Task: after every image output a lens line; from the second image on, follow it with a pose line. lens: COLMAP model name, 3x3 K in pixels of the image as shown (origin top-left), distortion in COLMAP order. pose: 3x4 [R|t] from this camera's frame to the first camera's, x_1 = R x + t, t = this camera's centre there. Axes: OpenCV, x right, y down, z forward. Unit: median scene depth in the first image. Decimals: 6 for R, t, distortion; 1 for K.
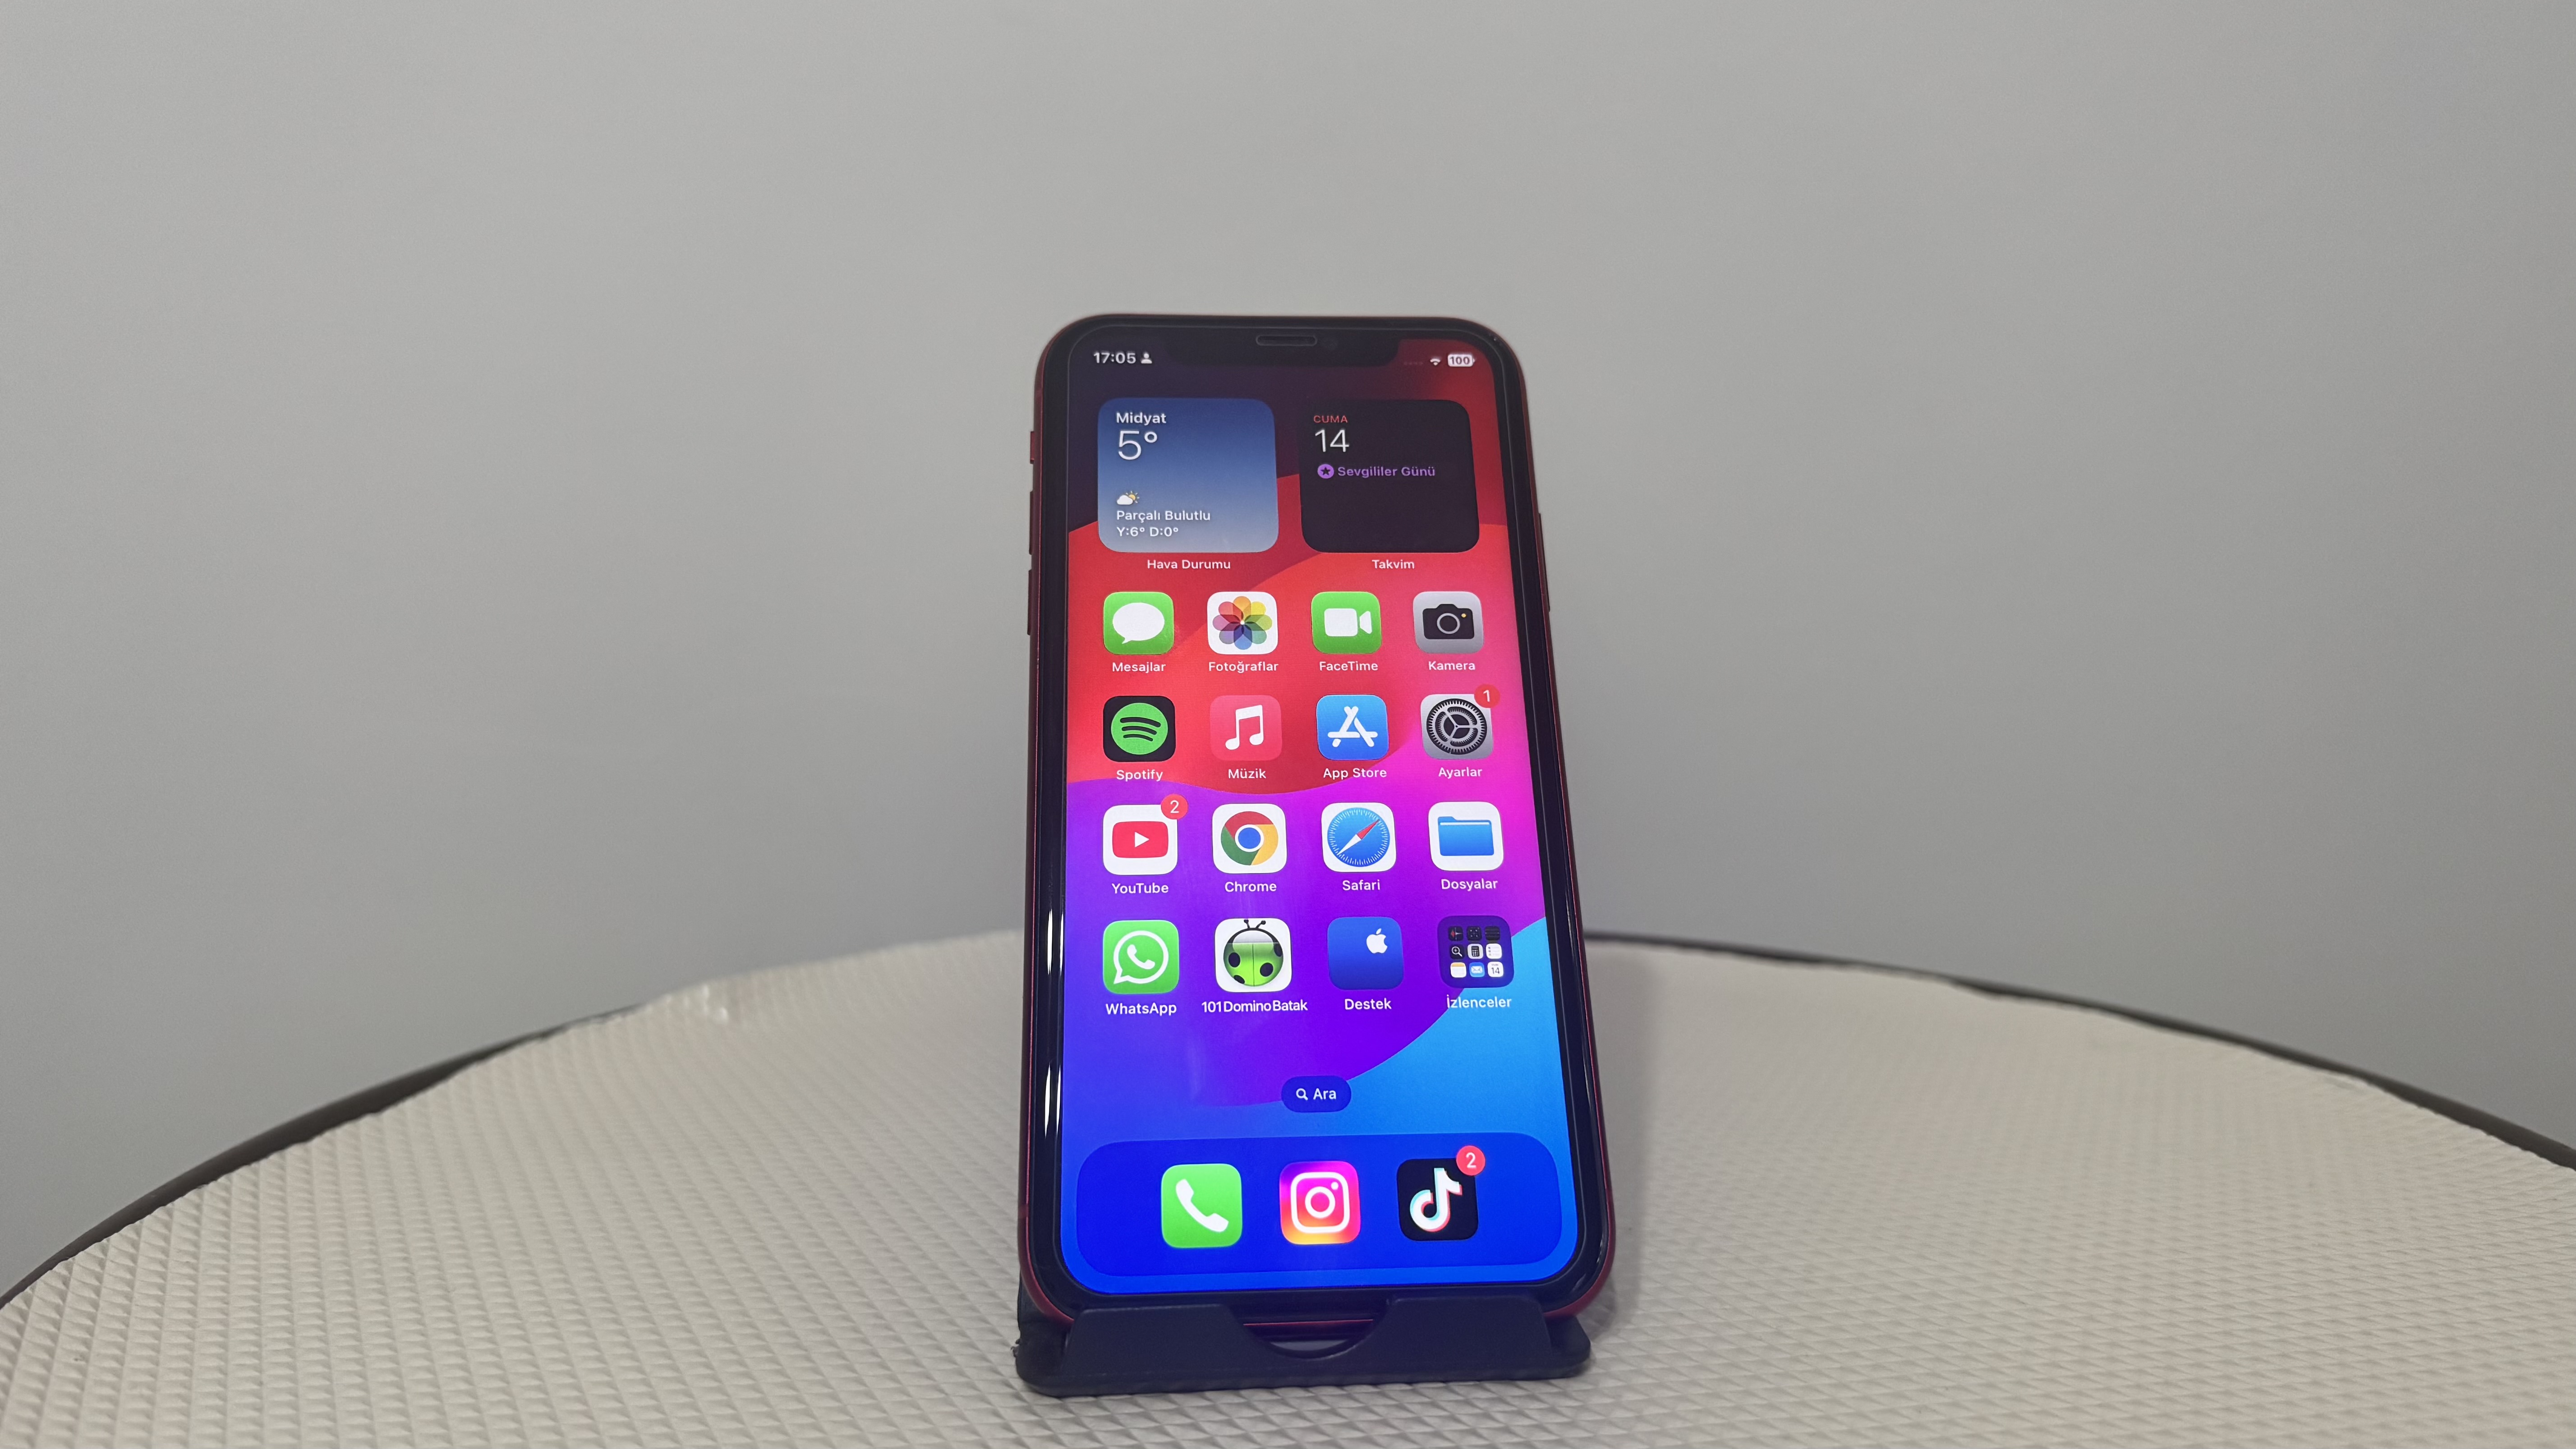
lens RADIAL K [[1879.5, 0, 1288.0], [0, 1879.5, 724.5], [0, 0, 1]] dist [0.161910, 0.000189]
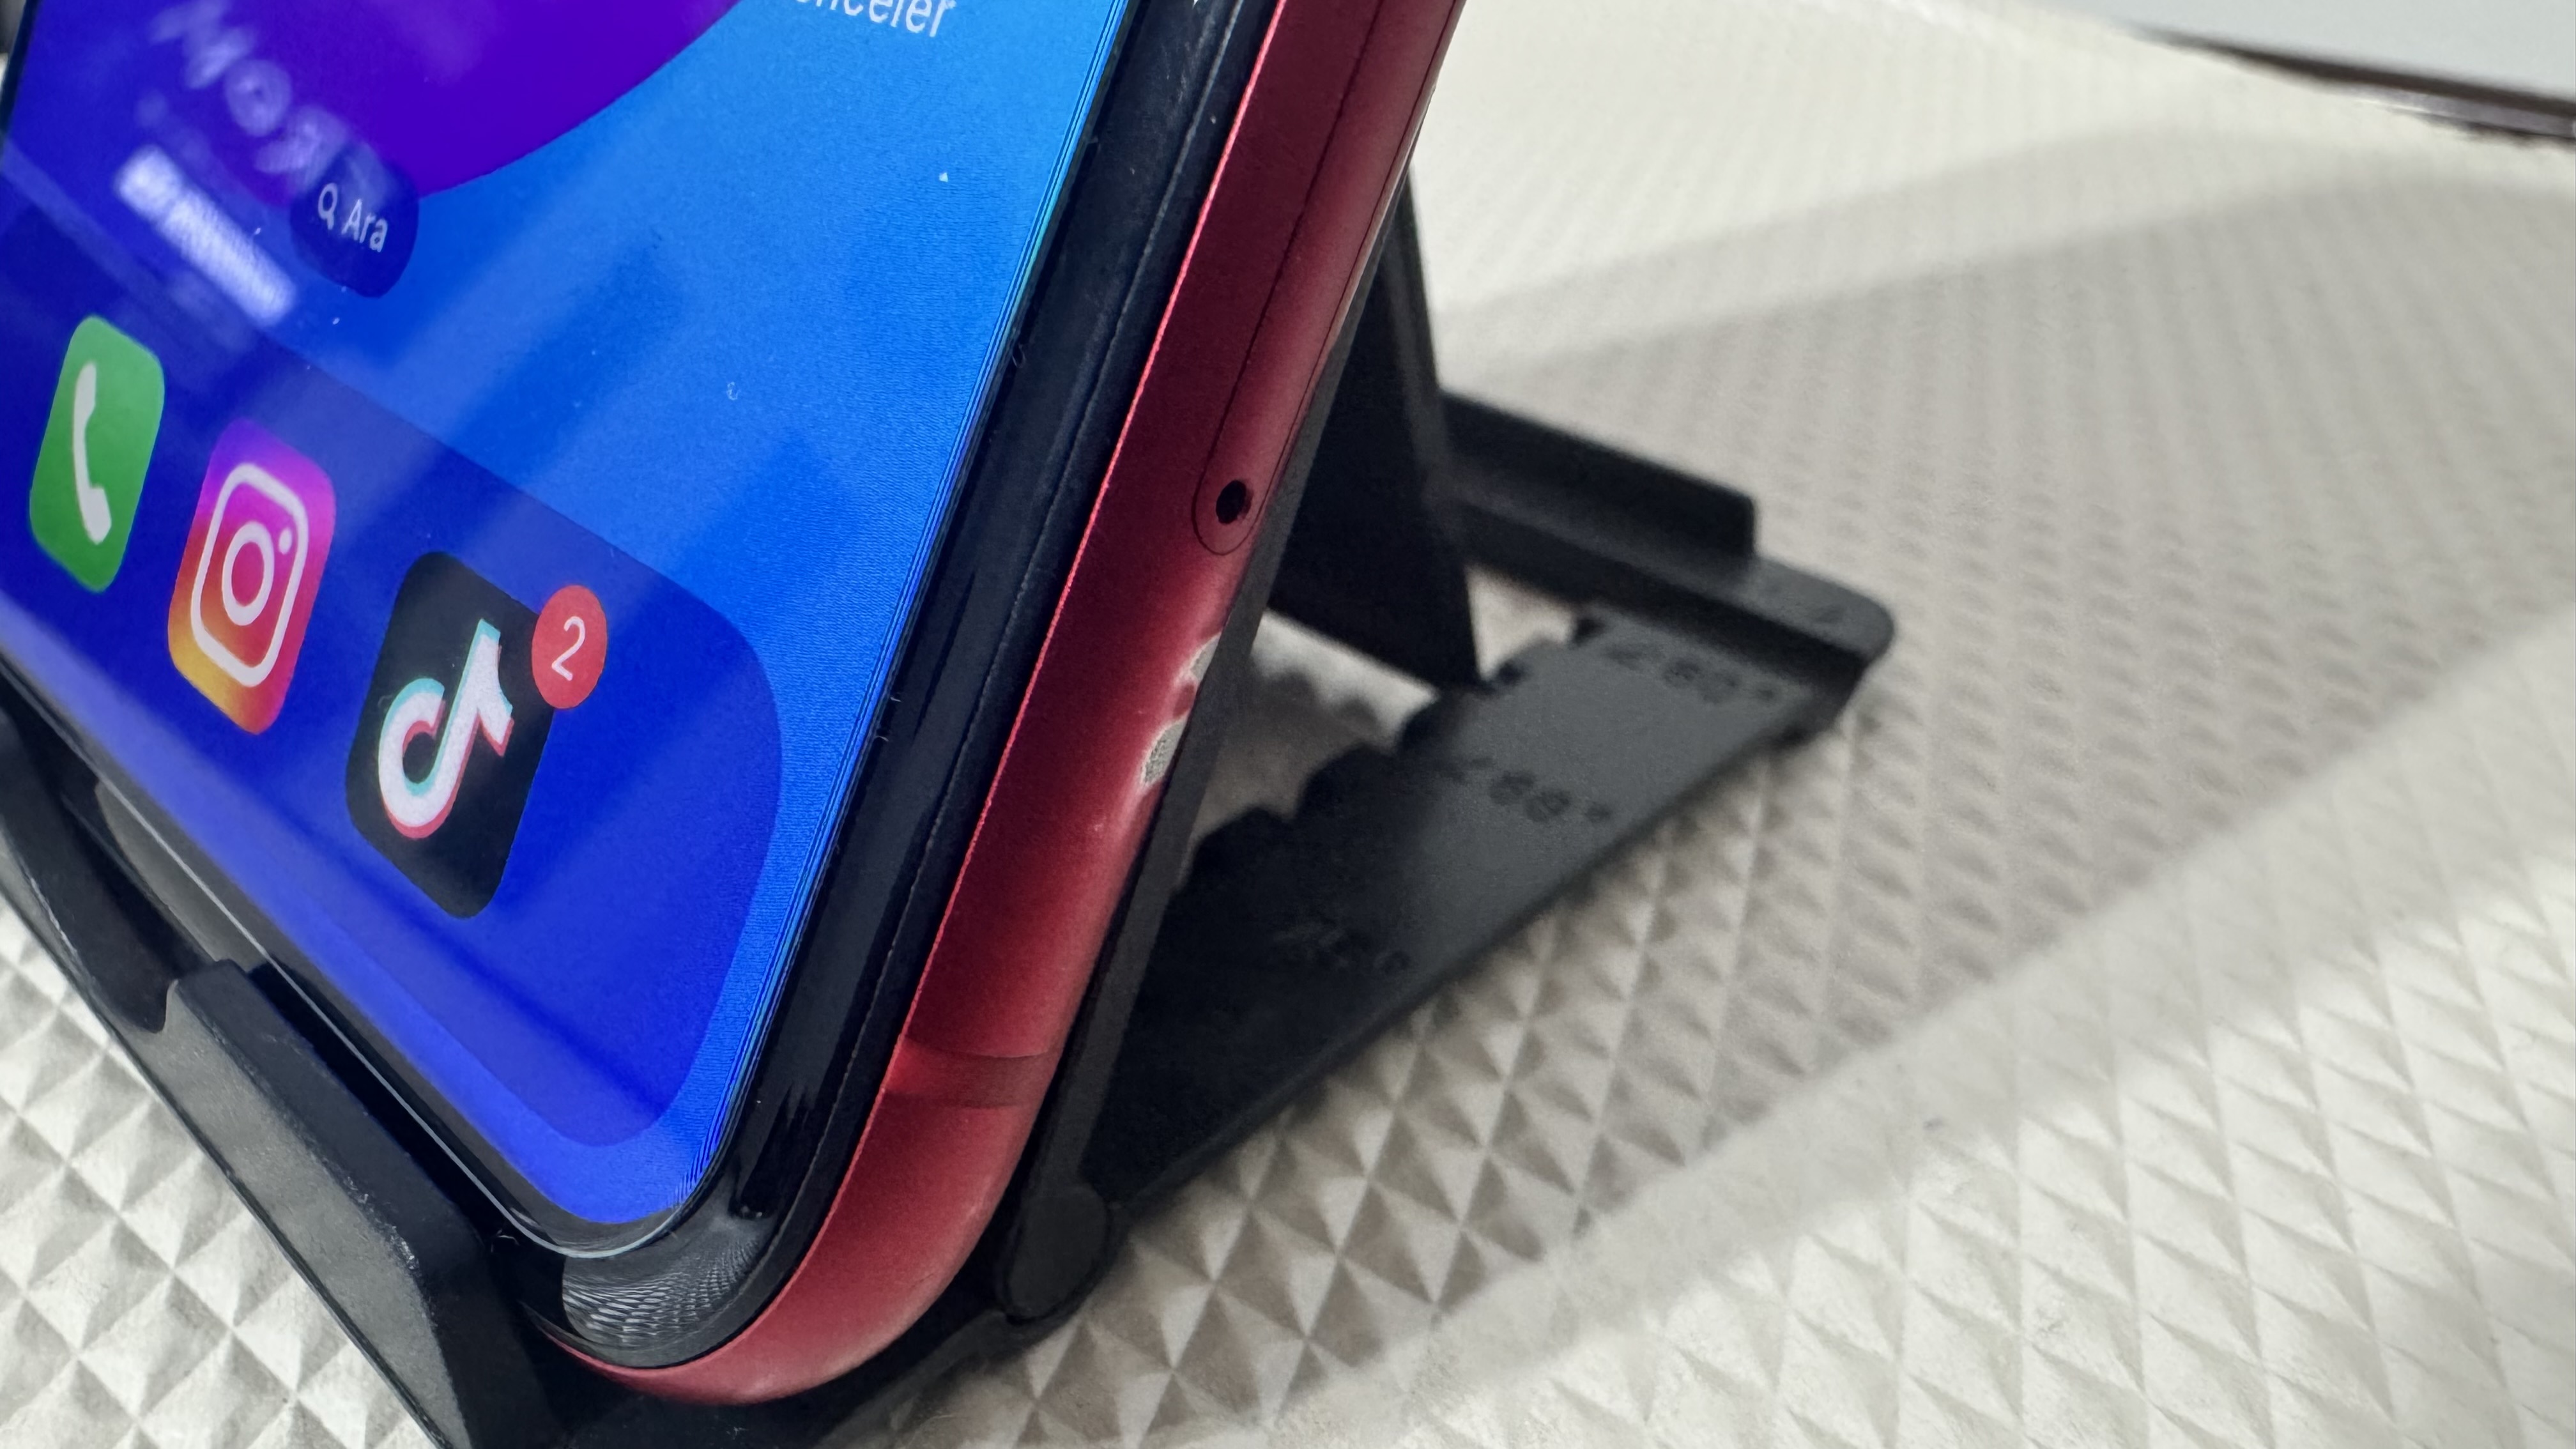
lens RADIAL K [[1854.0, 0, 1284.7], [0, 1854.0, 723.2], [0, 0, 1]] dist [0.000667, 0.000054]
pose [[0.677356, 0.408373, -0.611899, 0.276485], [-0.105931, 0.877249, 0.468202, 0.111520], [0.727989, -0.252320, 0.637469, 0.843129]]
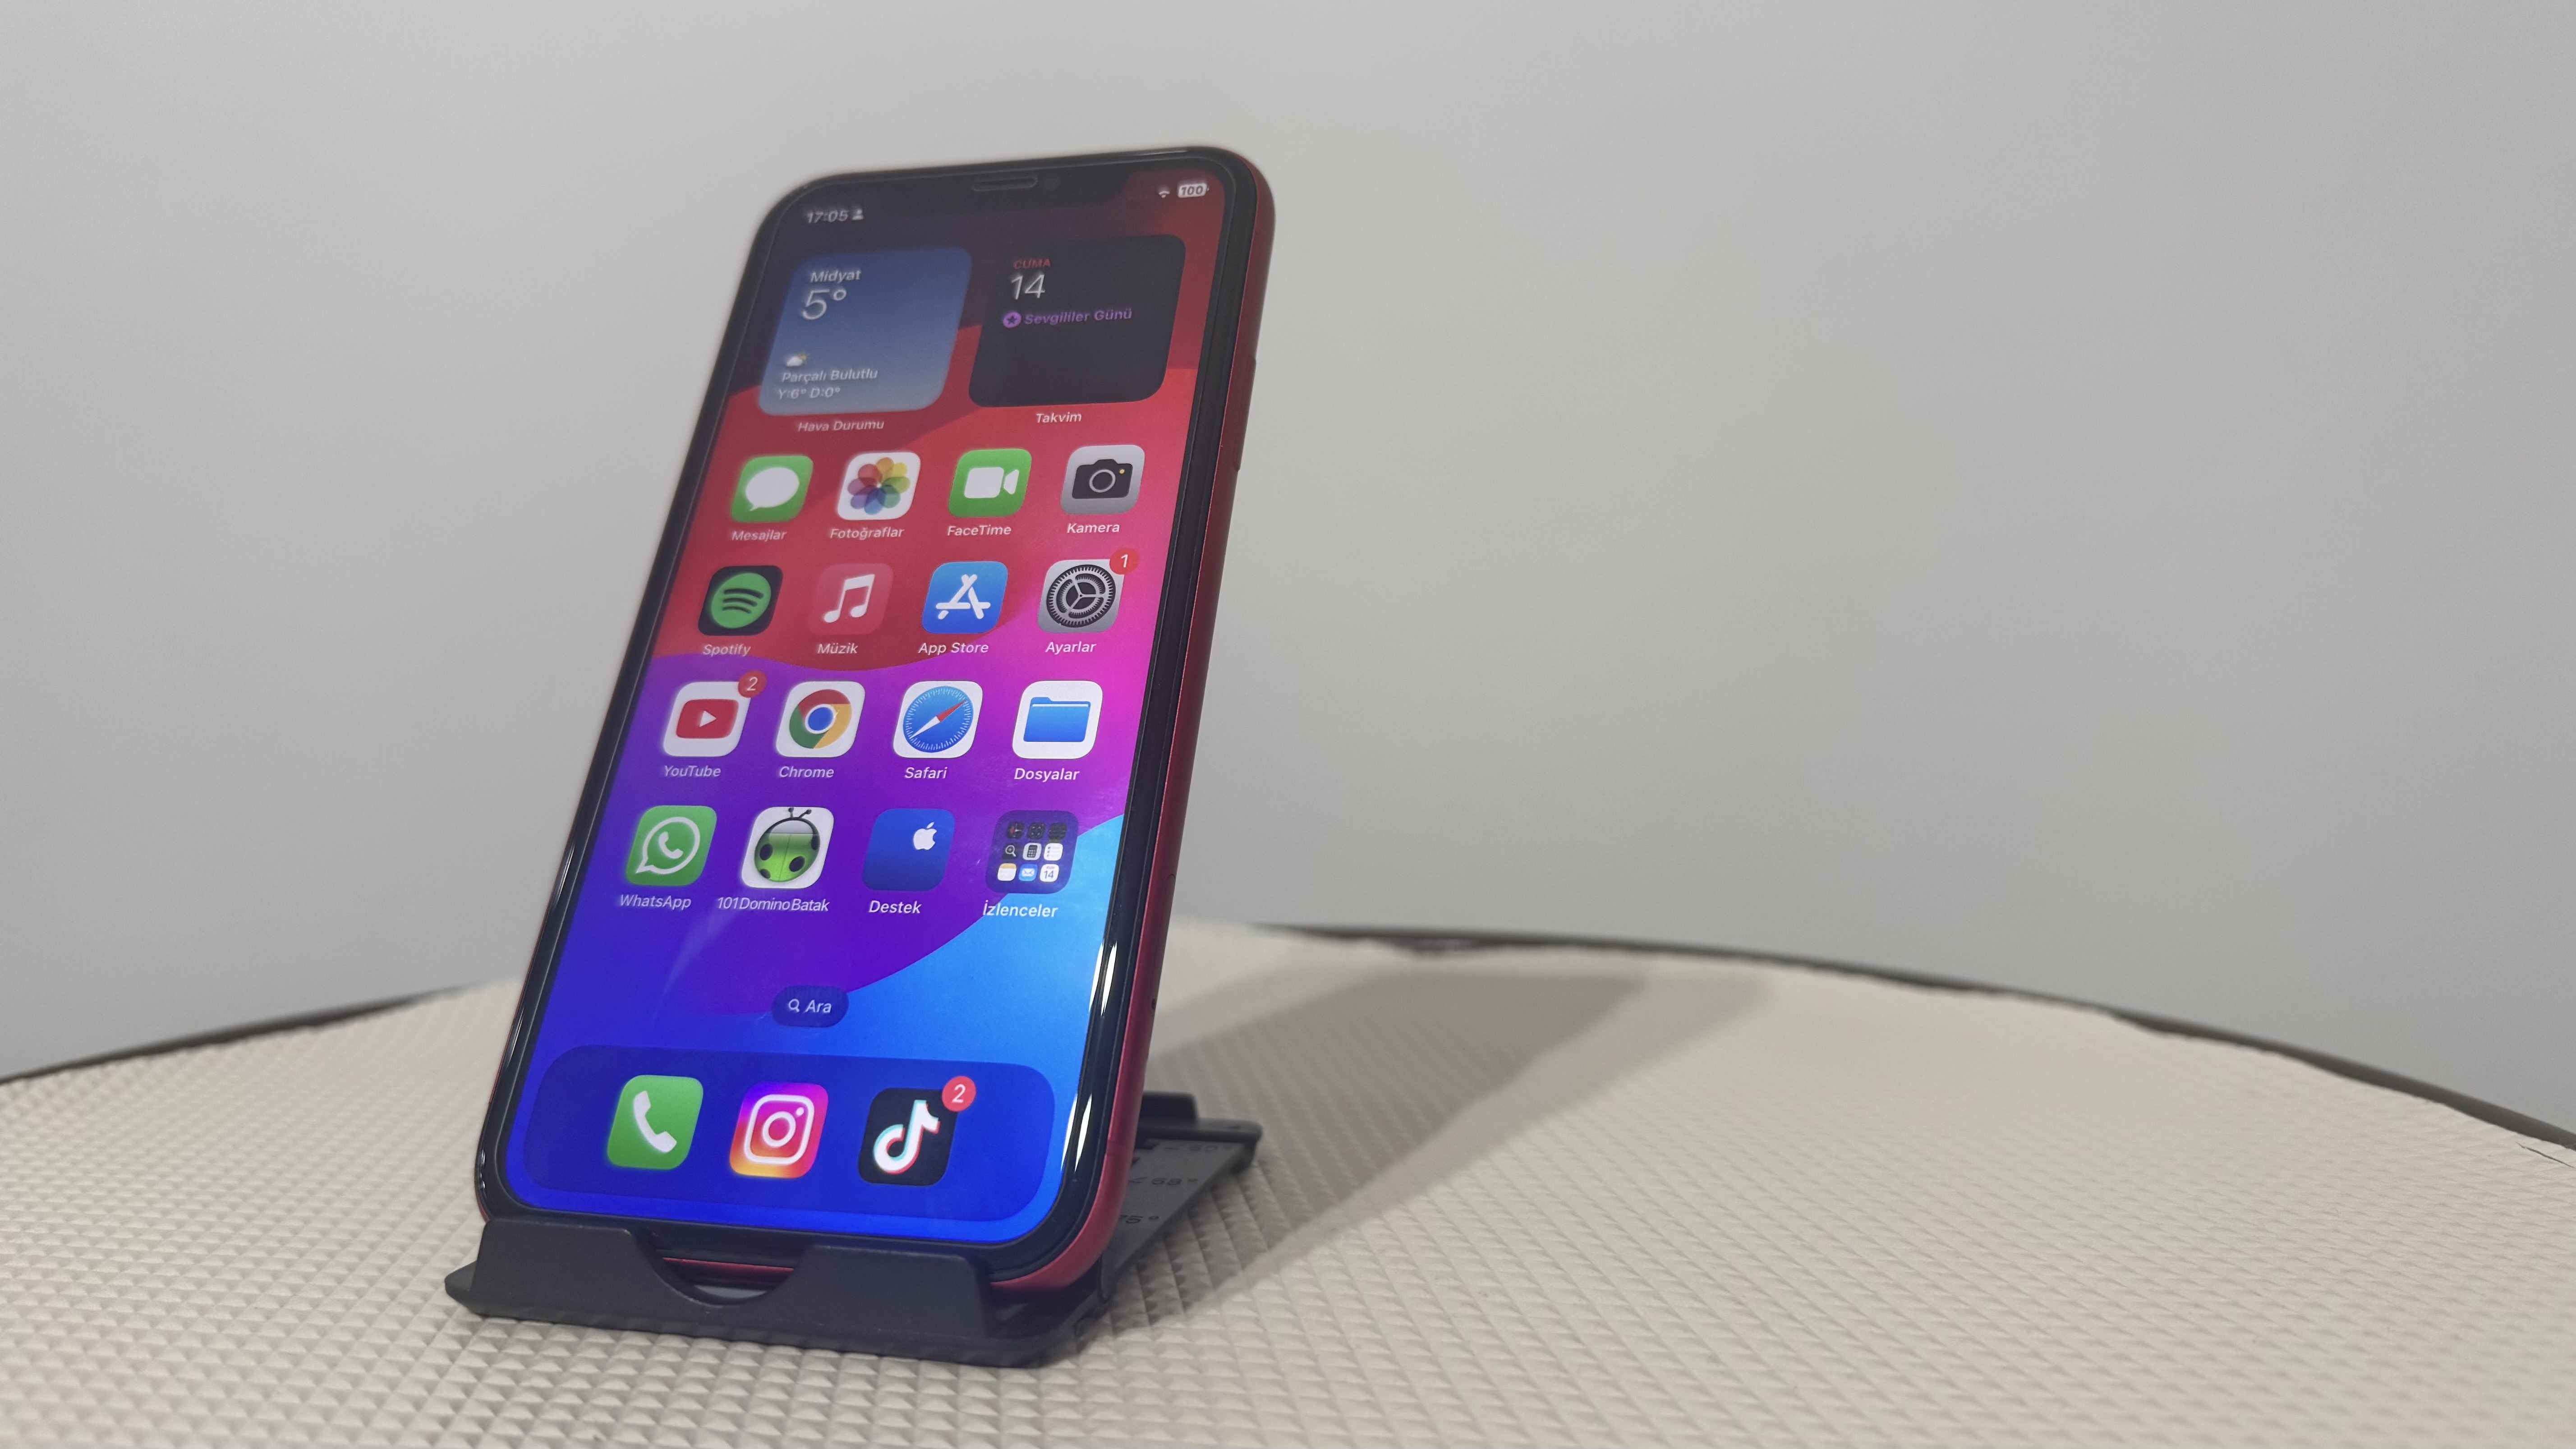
lens RADIAL K [[1864.3, 0, 1288.0], [0, 1864.3, 724.5], [0, 0, 1]] dist [0.201519, -0.525492]
pose [[0.940598, 0.004058, -0.339499, 0.466055], [-0.022050, 0.998548, -0.049154, 0.098608], [0.338807, 0.053720, 0.939321, 0.252012]]
